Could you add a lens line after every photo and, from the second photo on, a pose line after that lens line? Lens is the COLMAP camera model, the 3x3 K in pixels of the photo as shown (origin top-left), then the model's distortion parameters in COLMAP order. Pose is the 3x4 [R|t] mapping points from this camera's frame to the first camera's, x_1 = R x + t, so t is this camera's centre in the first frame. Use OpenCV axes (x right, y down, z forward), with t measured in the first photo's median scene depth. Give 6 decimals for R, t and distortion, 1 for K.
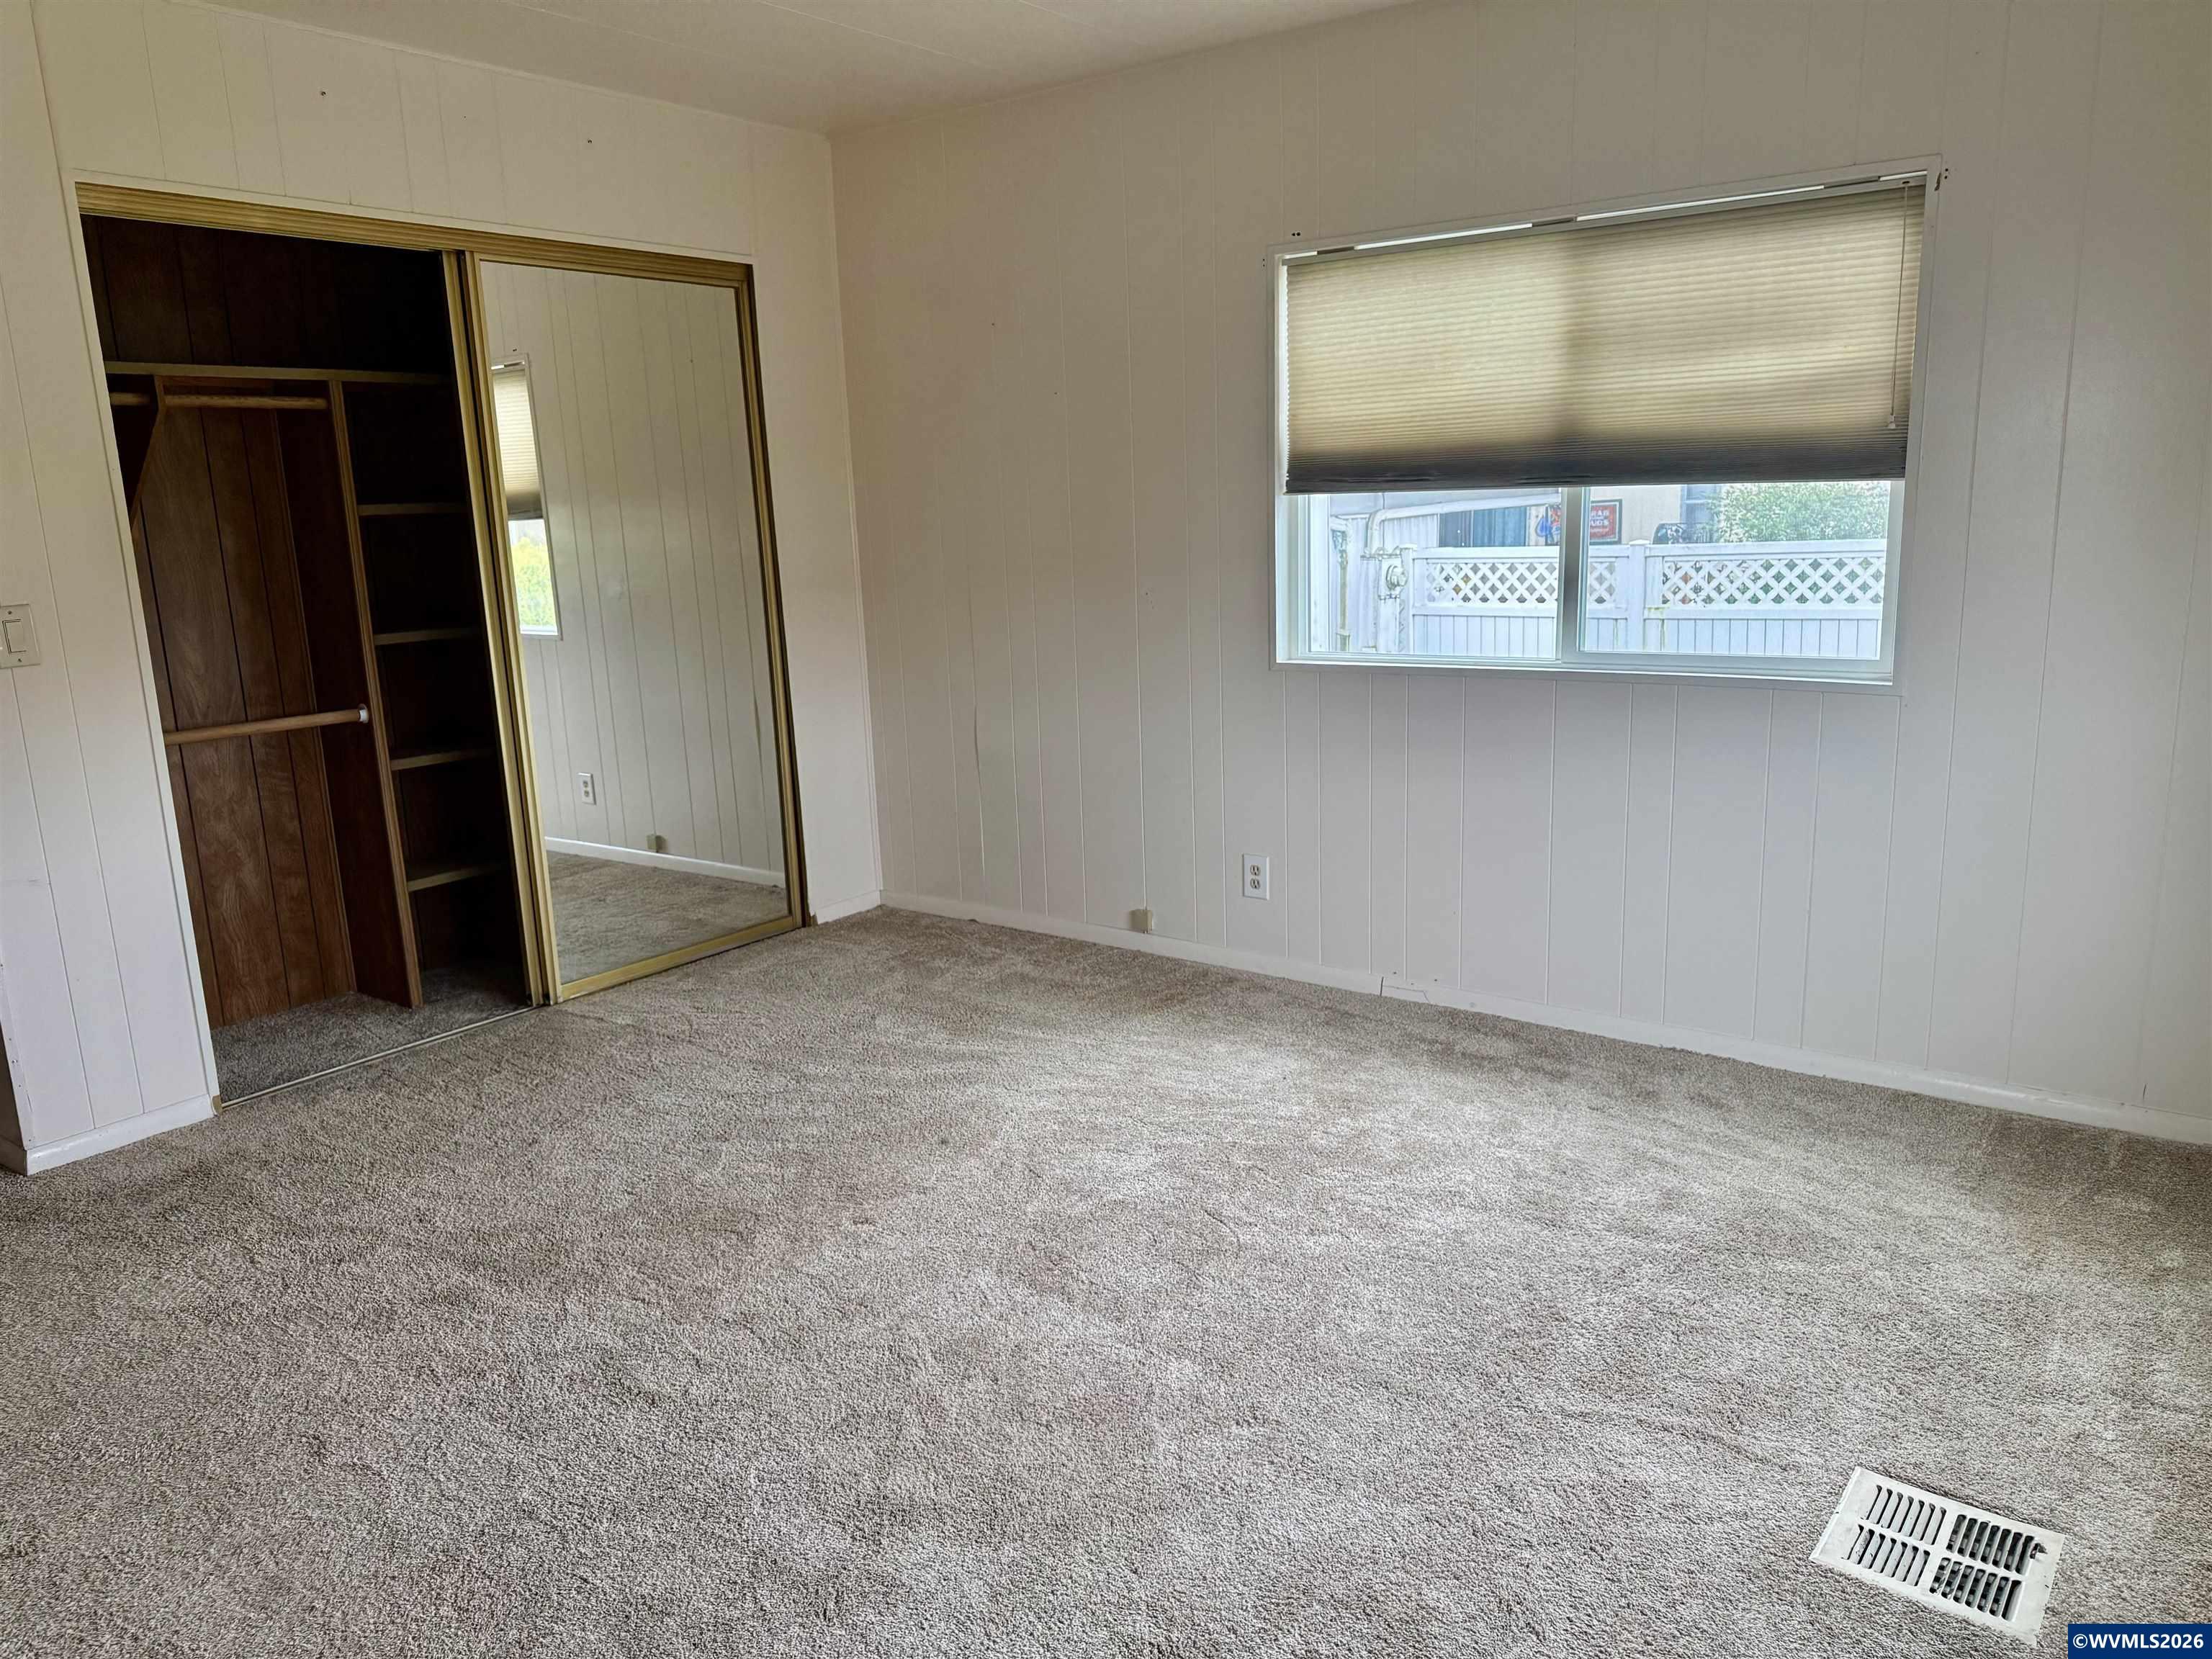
lens RADIAL K [[1534.7, 0, 1106.0], [0, 1534.7, 829.5], [0, 0, 1]] dist [0.003772, -0.108615]
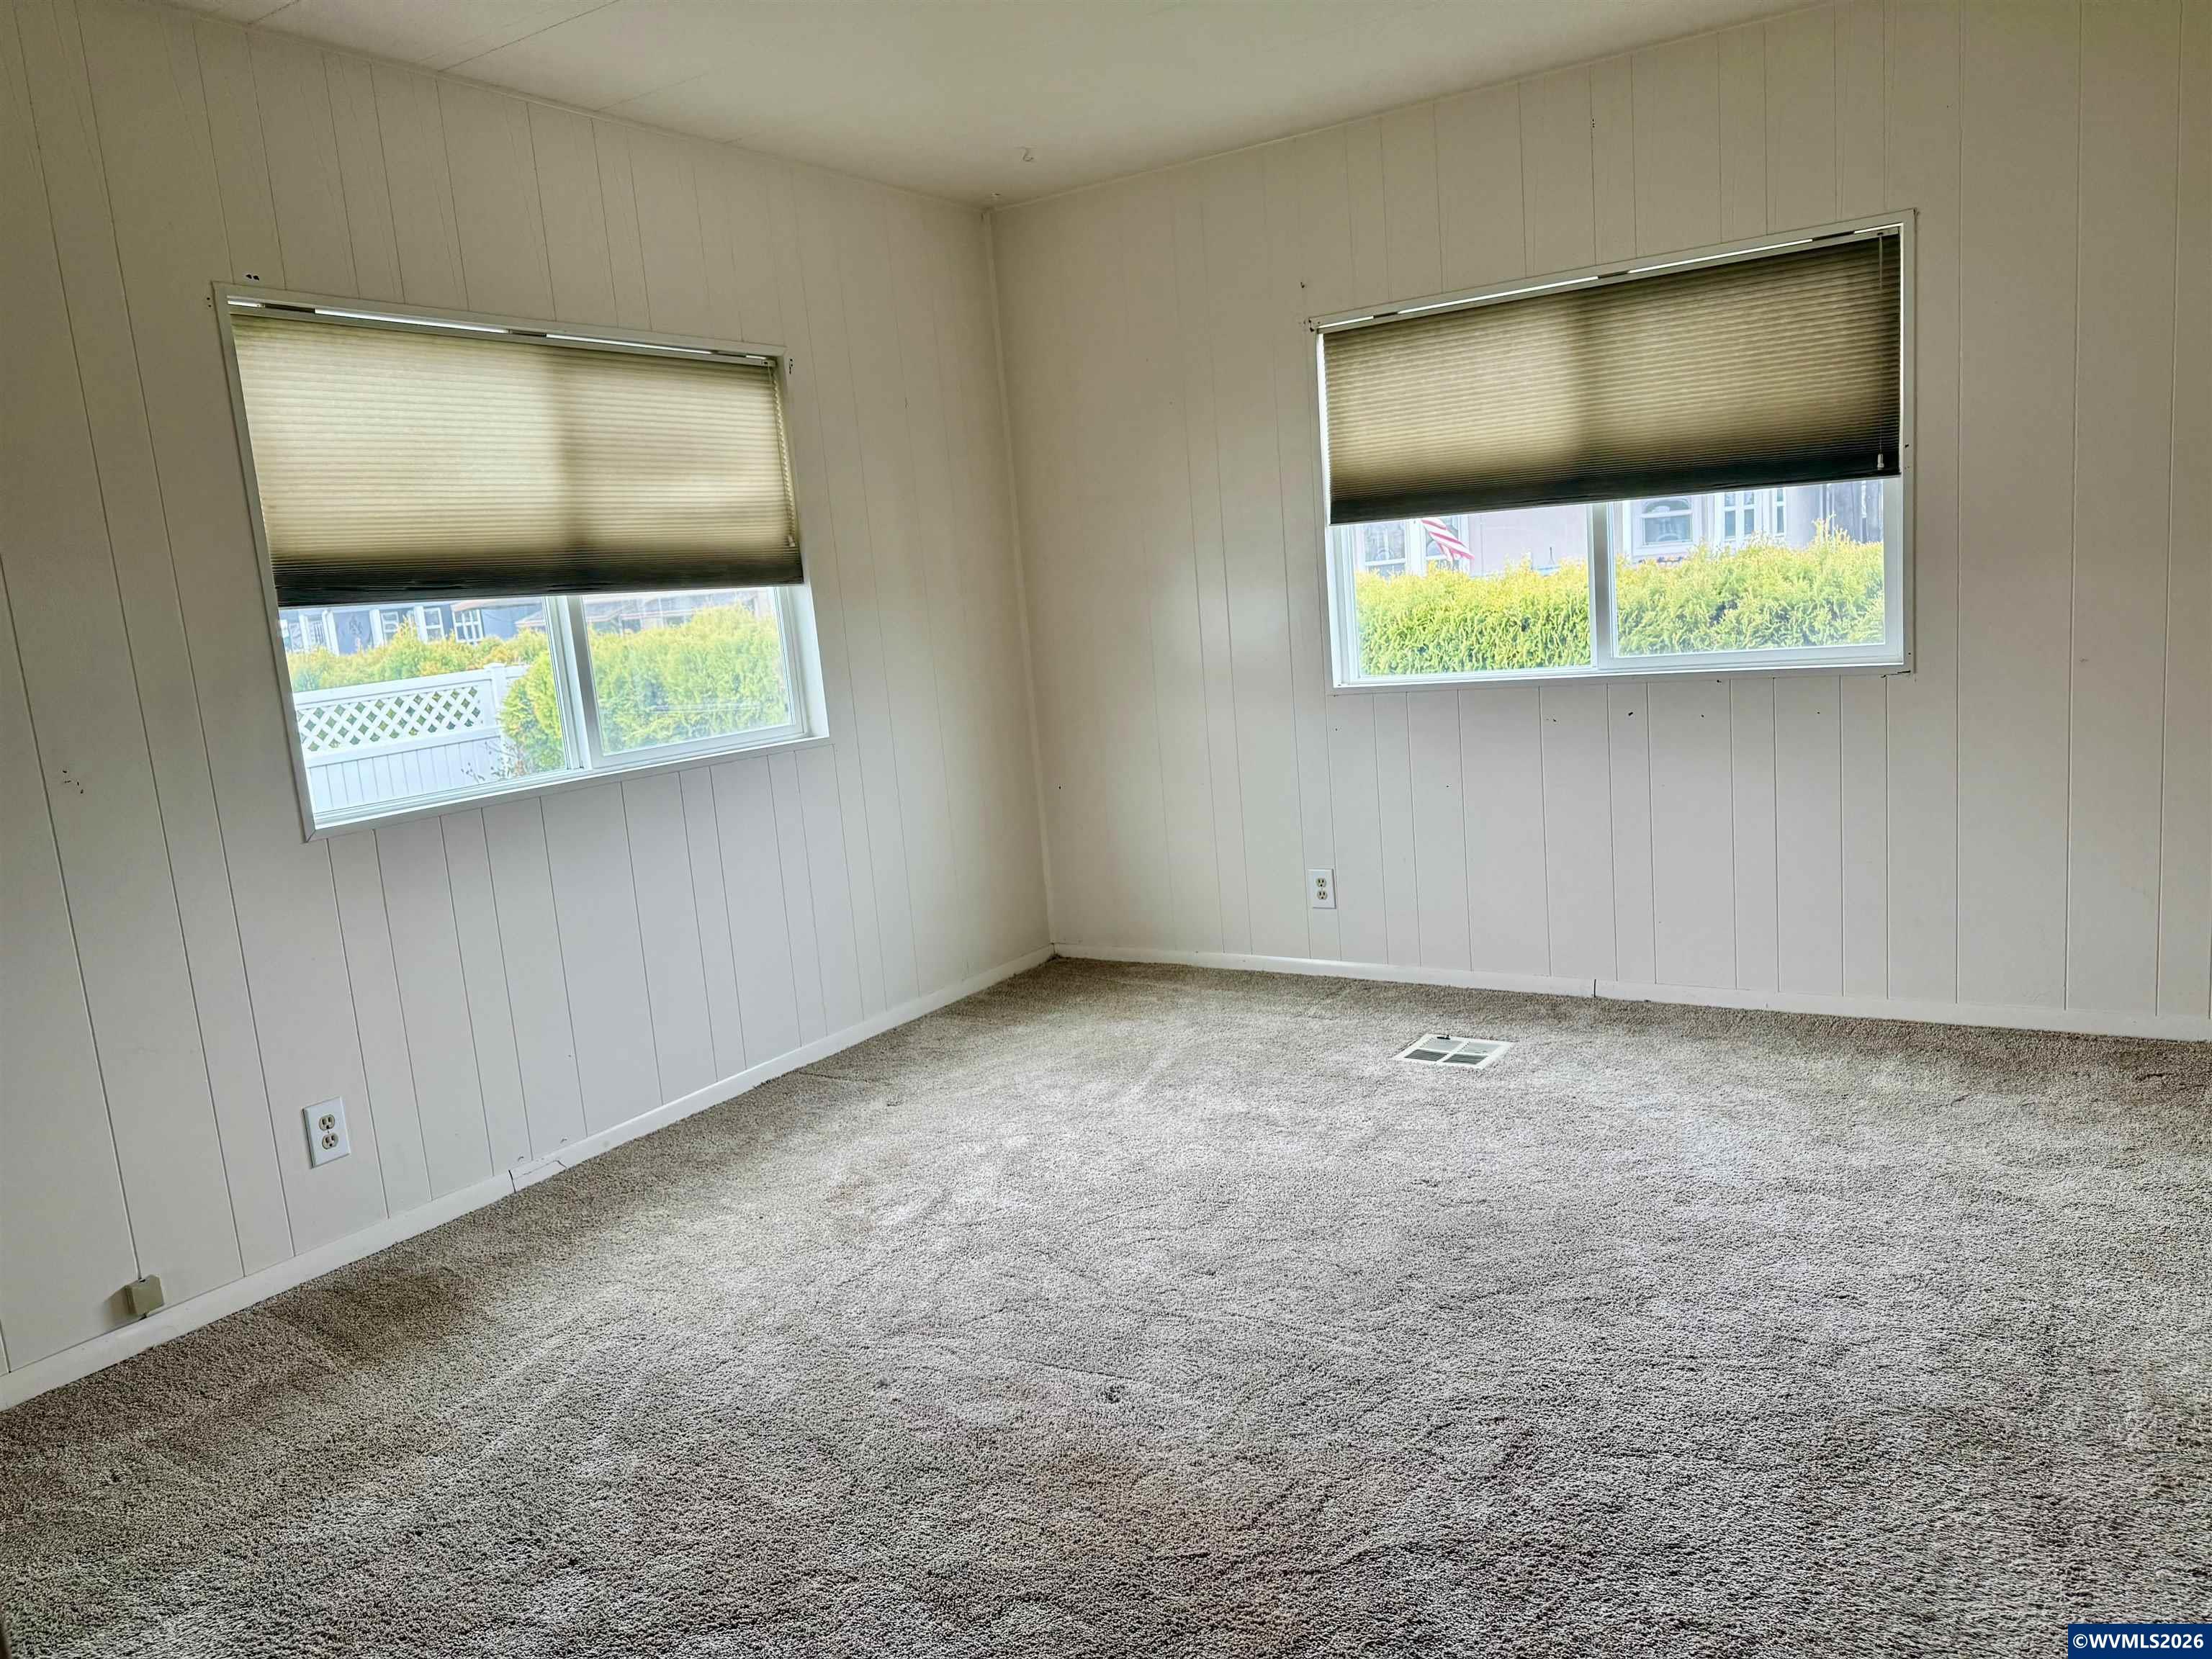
lens RADIAL K [[1546.5, 0, 1116.0], [0, 1546.5, 837.8], [0, 0, 1]] dist [0.007306, -0.015800]
pose [[-0.091540, -0.115212, 0.989114, -0.779160], [0.286767, 0.948157, 0.136981, -0.113733], [-0.953617, 0.296184, -0.053755, 0.785442]]
